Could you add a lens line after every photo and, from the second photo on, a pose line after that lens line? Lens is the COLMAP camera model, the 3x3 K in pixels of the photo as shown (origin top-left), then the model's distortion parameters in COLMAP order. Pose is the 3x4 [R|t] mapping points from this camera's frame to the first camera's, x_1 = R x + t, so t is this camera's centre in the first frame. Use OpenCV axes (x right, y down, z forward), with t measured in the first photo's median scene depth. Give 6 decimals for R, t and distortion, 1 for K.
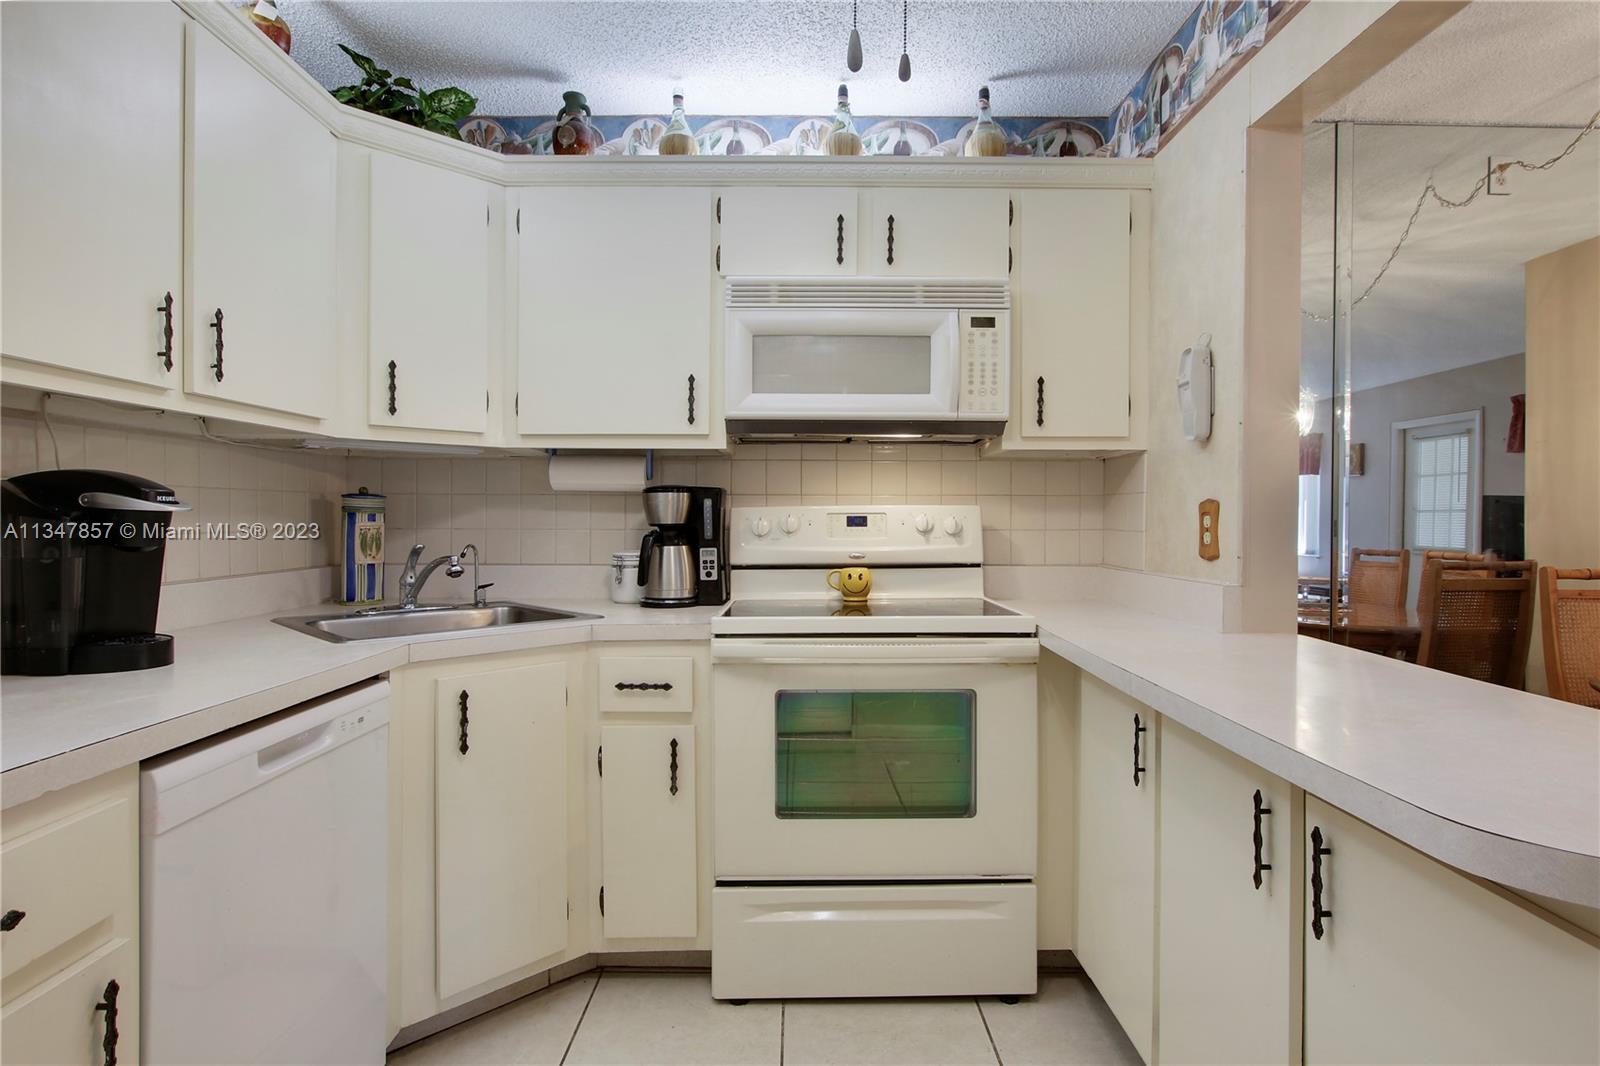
lens RADIAL K [[821.2, 0, 748.6], [0, 821.2, 517.5], [0, 0, 1]] dist [-0.030219, 0.000519]
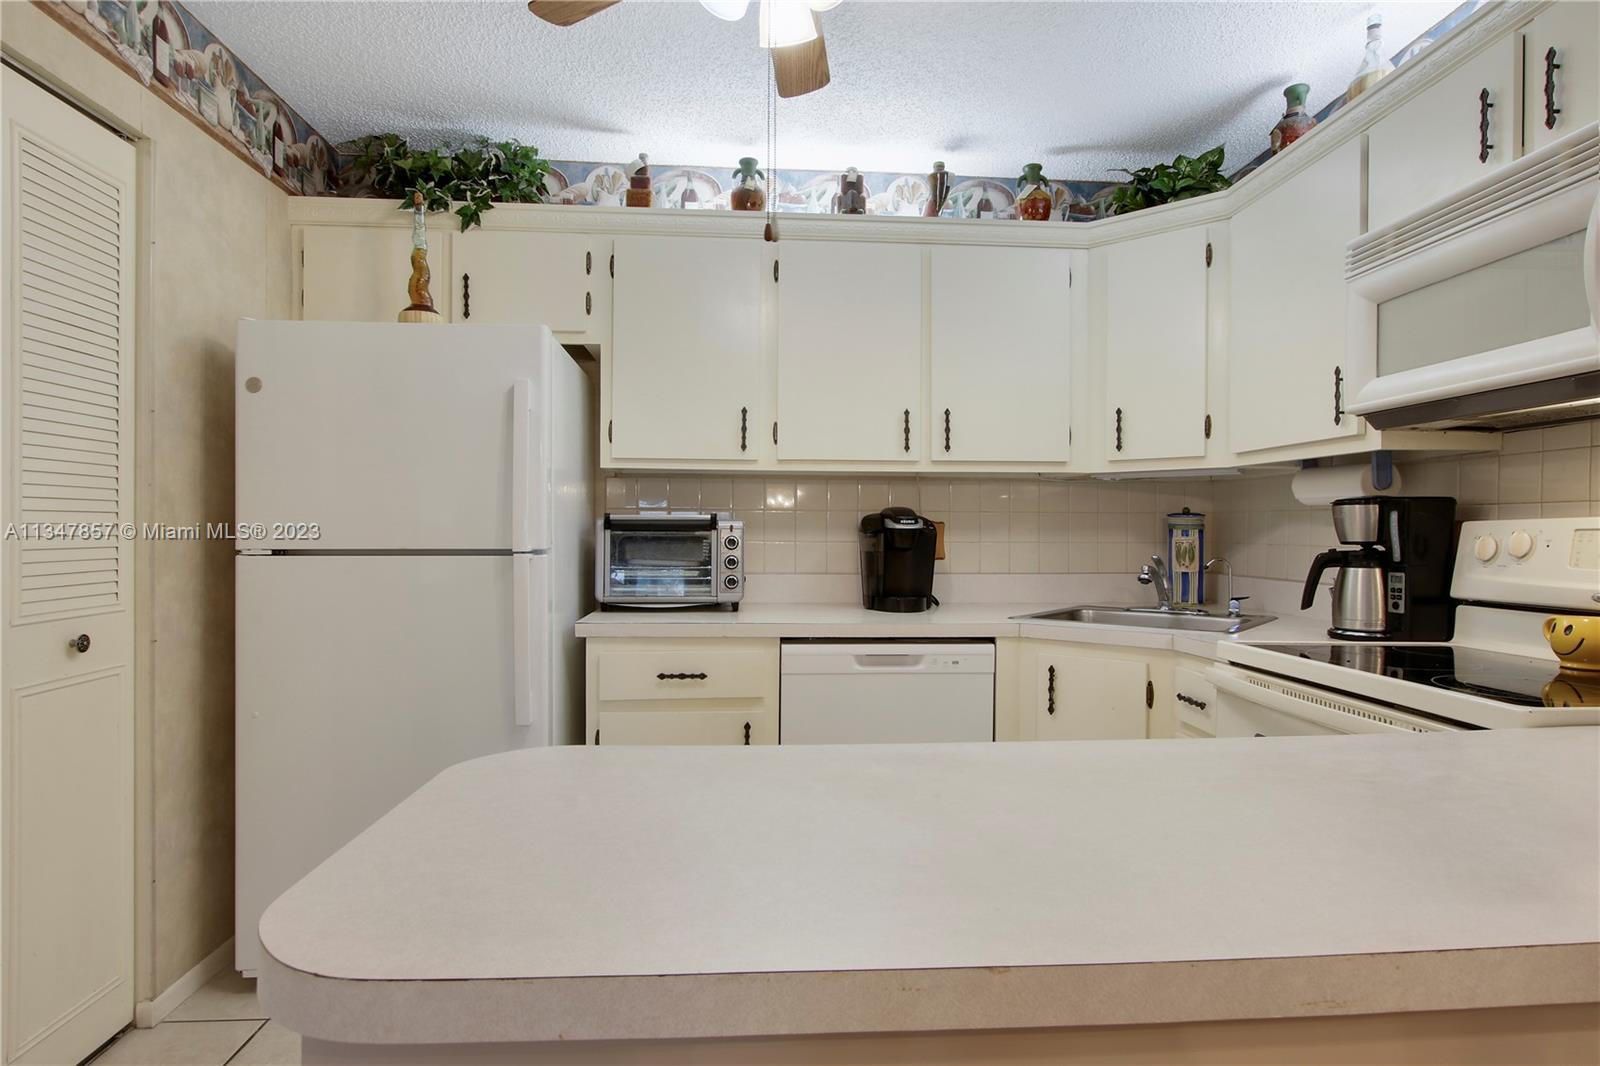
lens RADIAL K [[809.9, 0, 851.7], [0, 809.9, 534.3], [0, 0, 1]] dist [-0.027128, 0.000455]
pose [[0.146301, 0.004700, -0.989229, 0.656305], [-0.003803, 0.999984, 0.004188, -0.001391], [0.989233, 0.003149, 0.146317, 0.368934]]
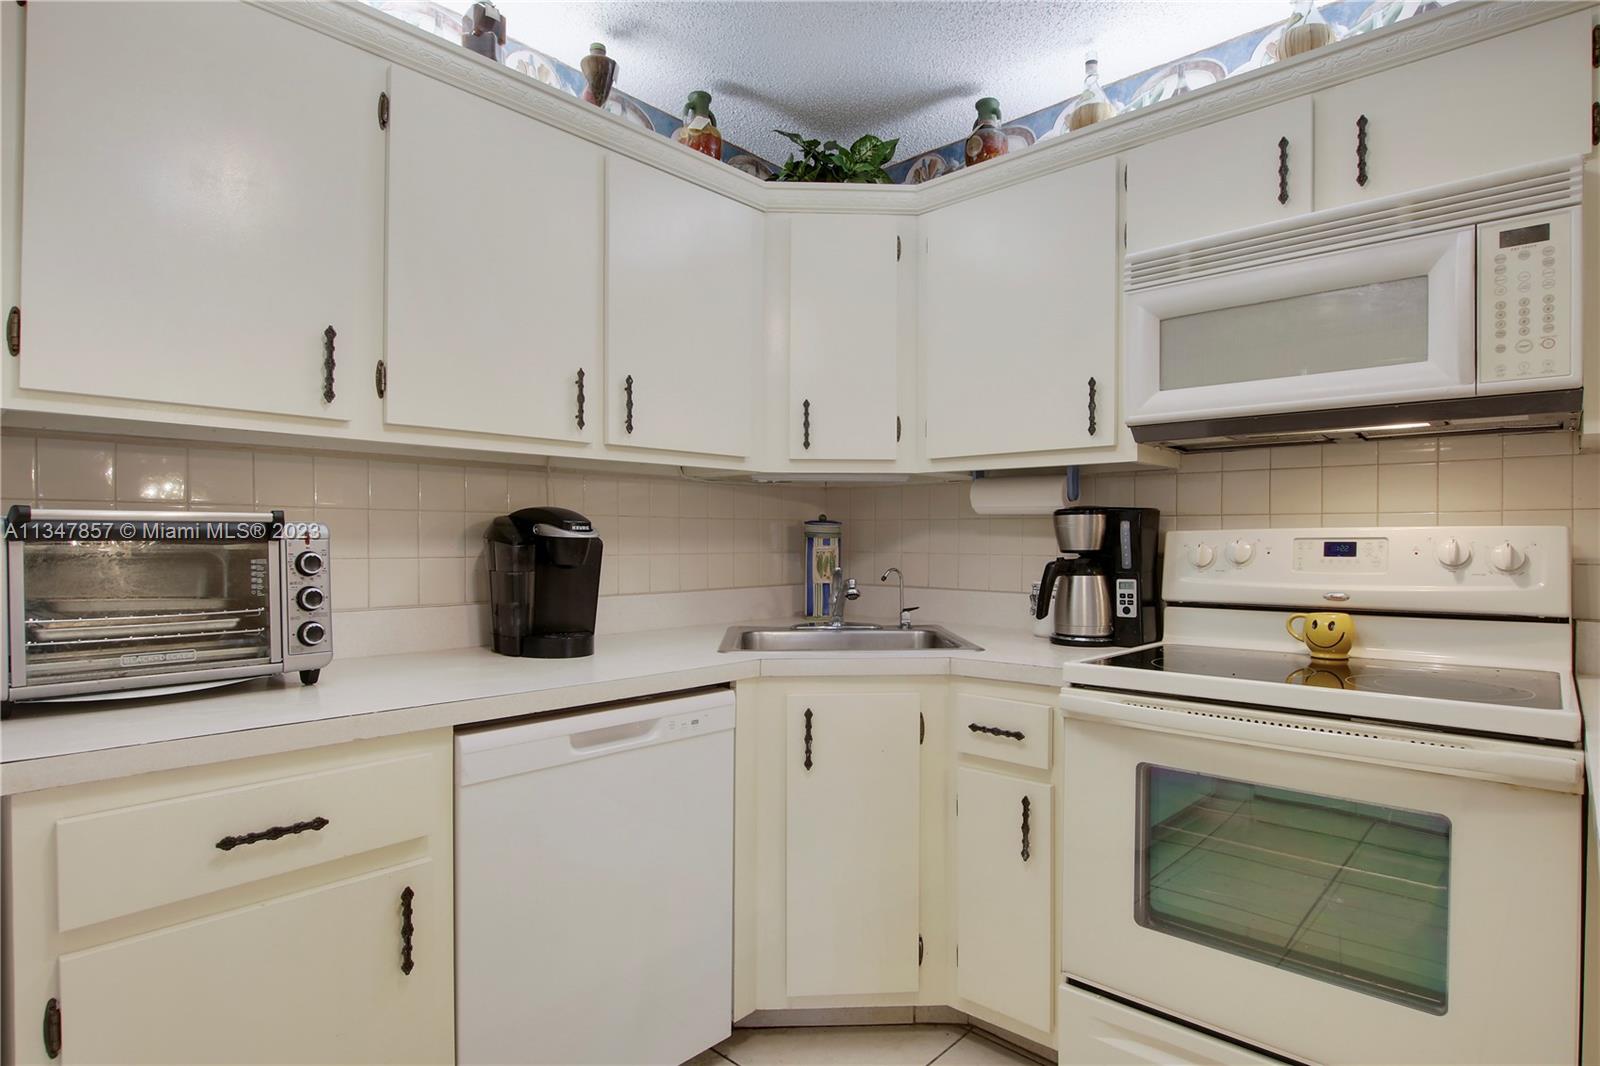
lens RADIAL K [[782.0, 0, 757.3], [0, 782.0, 533.9], [0, 0, 1]] dist [-0.027129, 0.000424]
pose [[0.755205, -0.004195, -0.655476, 0.192721], [-0.000996, 0.999971, -0.007548, -0.003123], [0.655488, 0.006353, 0.755179, 0.149392]]
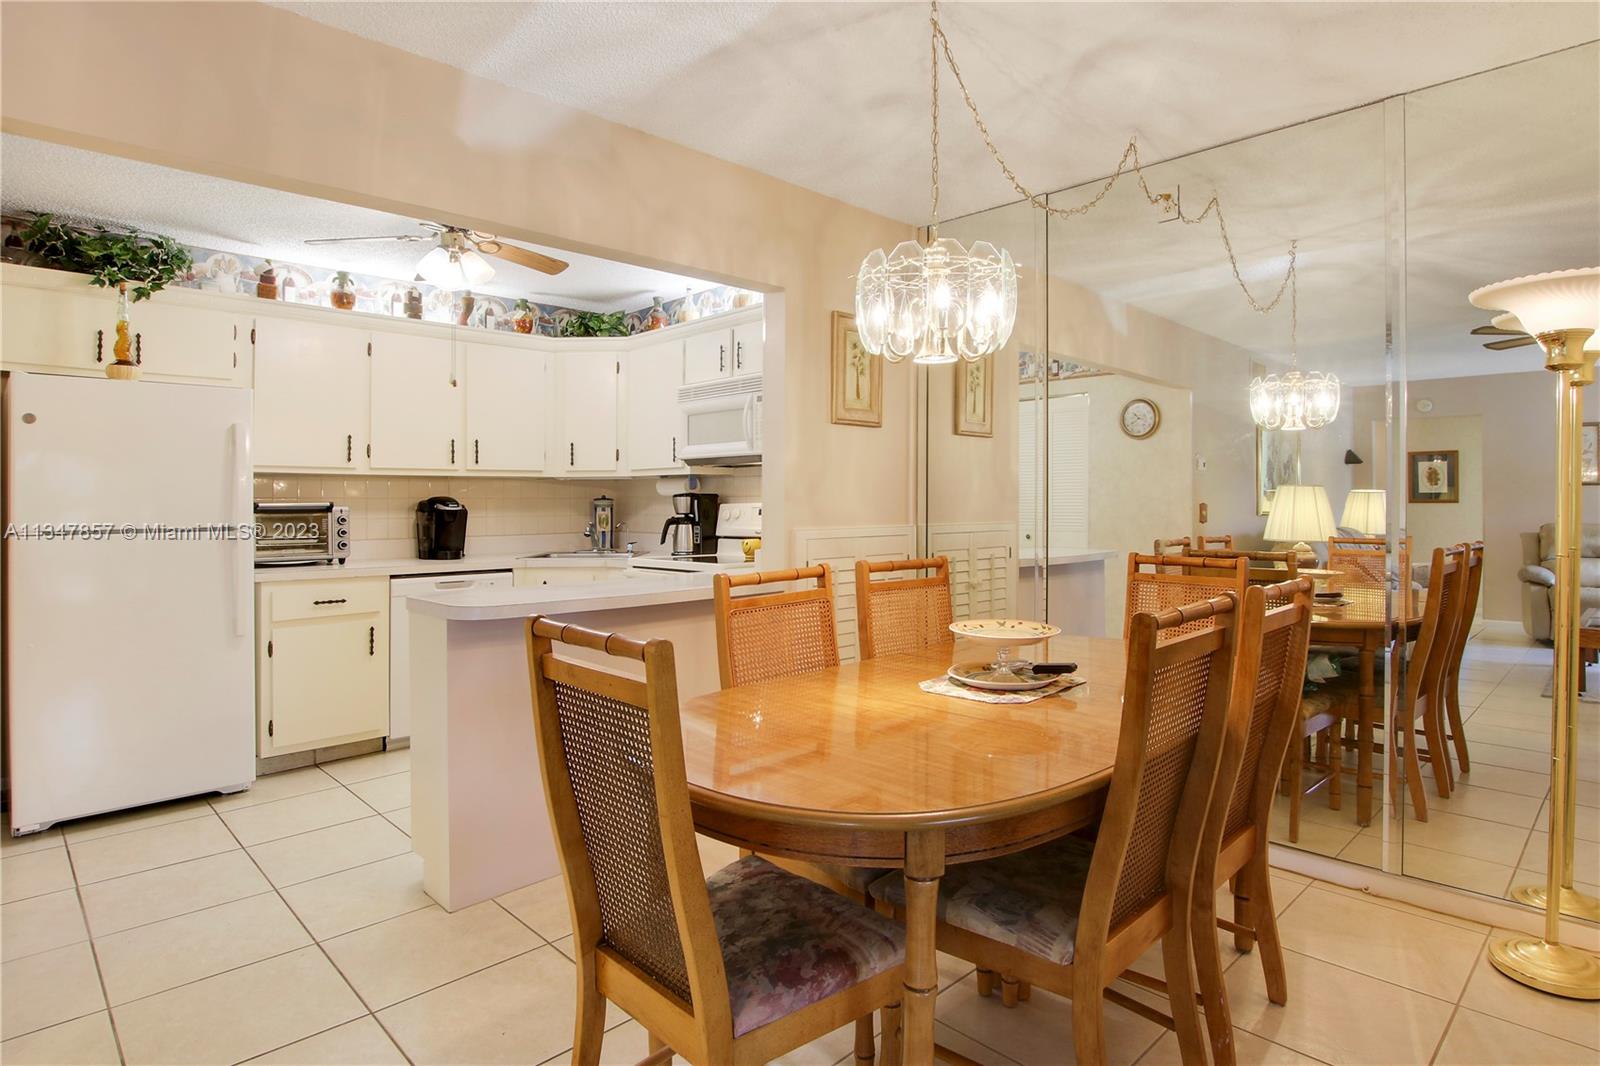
lens RADIAL K [[844.5, 0, 785.1], [0, 844.5, 475.3], [0, 0, 1]] dist [-0.038621, -0.000277]
pose [[0.719614, -0.026483, -0.693869, 1.467453], [0.007982, 0.999522, -0.029871, -0.020121], [0.694329, 0.015957, 0.719481, -0.255890]]
